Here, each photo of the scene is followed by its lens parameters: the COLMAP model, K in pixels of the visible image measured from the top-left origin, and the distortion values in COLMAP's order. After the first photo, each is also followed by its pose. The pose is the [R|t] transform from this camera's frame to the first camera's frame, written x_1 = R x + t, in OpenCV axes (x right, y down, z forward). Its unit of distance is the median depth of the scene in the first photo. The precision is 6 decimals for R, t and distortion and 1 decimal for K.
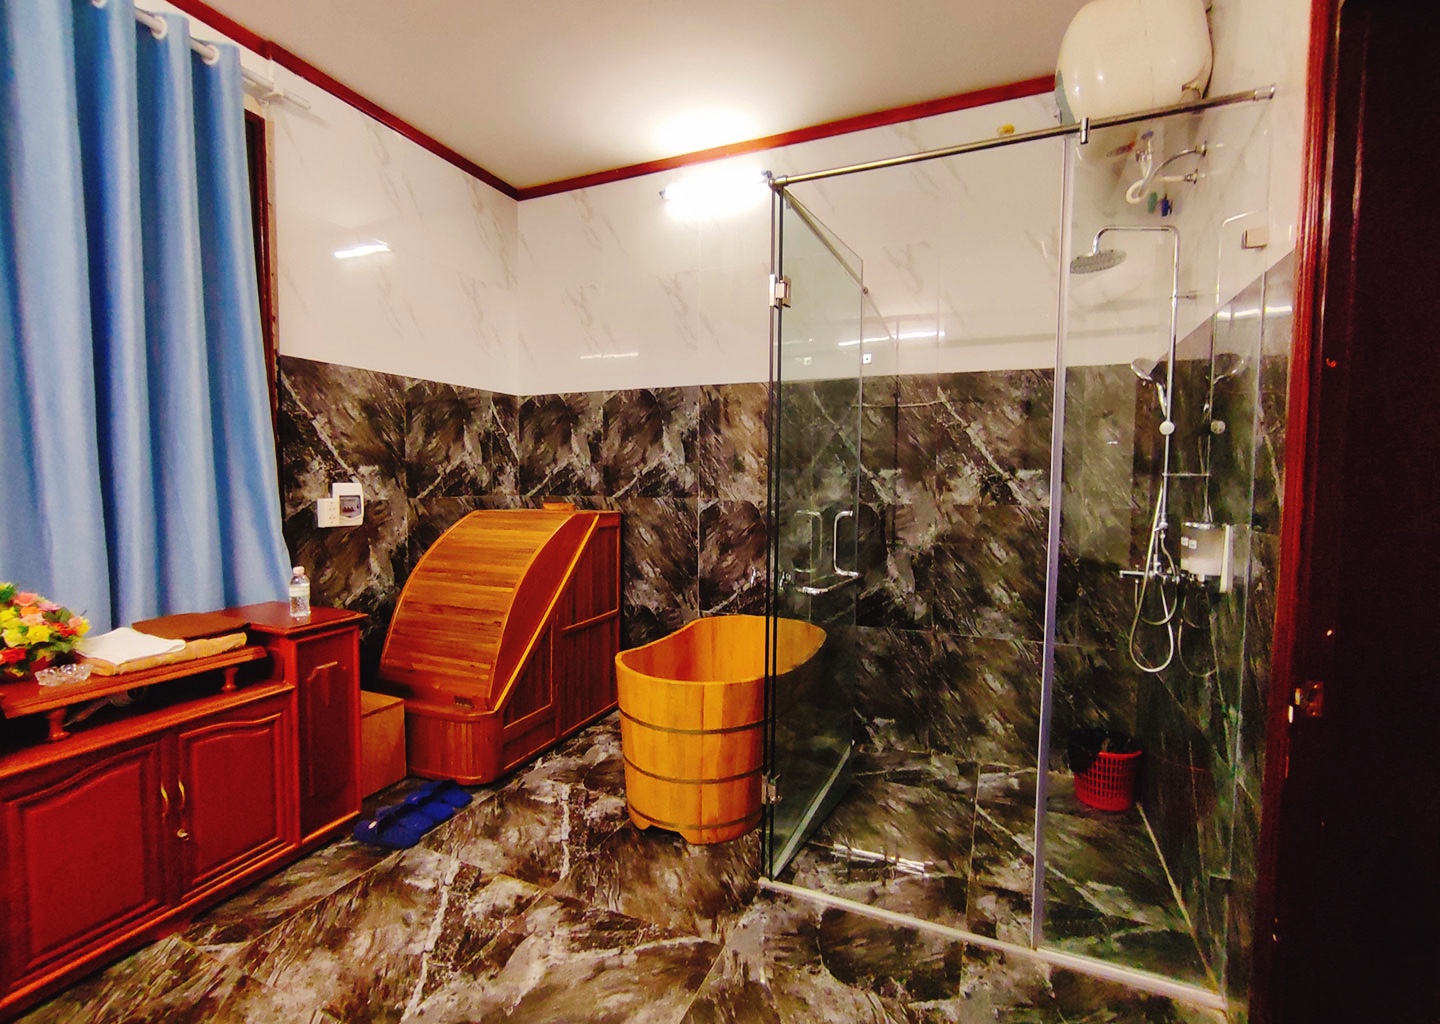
lens RADIAL K [[662.2, 0, 686.7], [0, 662.2, 505.8], [0, 0, 1]] dist [-0.042504, 0.033423]
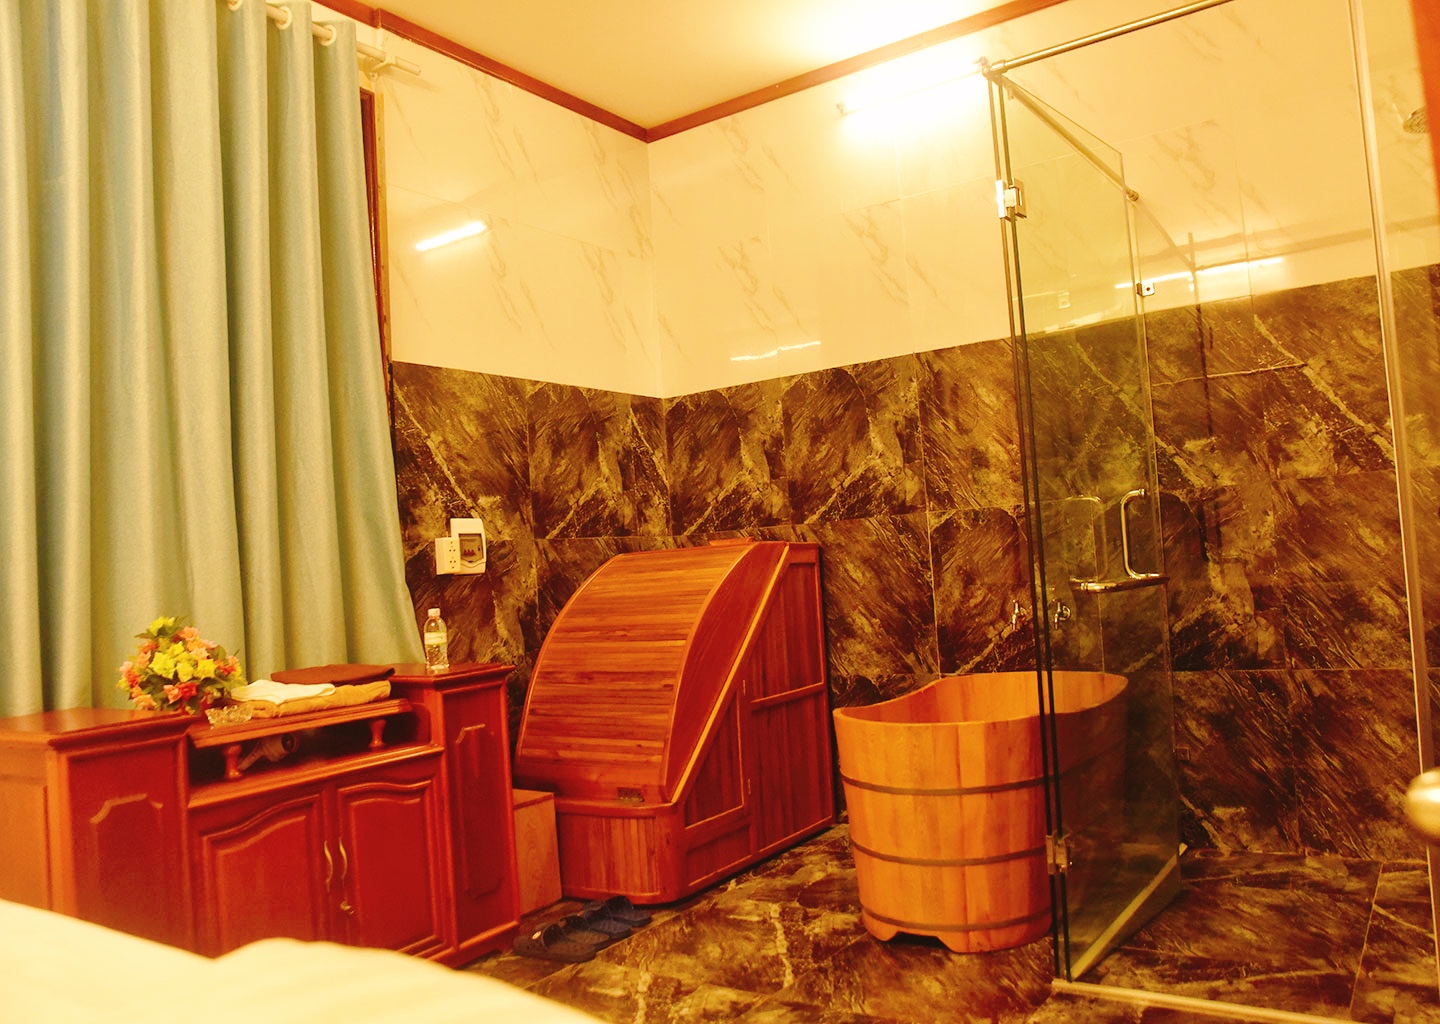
lens RADIAL K [[1051.9, 0, 705.4], [0, 1051.9, 508.9], [0, 0, 1]] dist [-0.124986, 0.088156]
pose [[0.980671, -0.080536, -0.178323, -0.017850], [0.065613, 0.993951, -0.088067, 0.082642], [0.184337, 0.074665, 0.980023, -0.164059]]
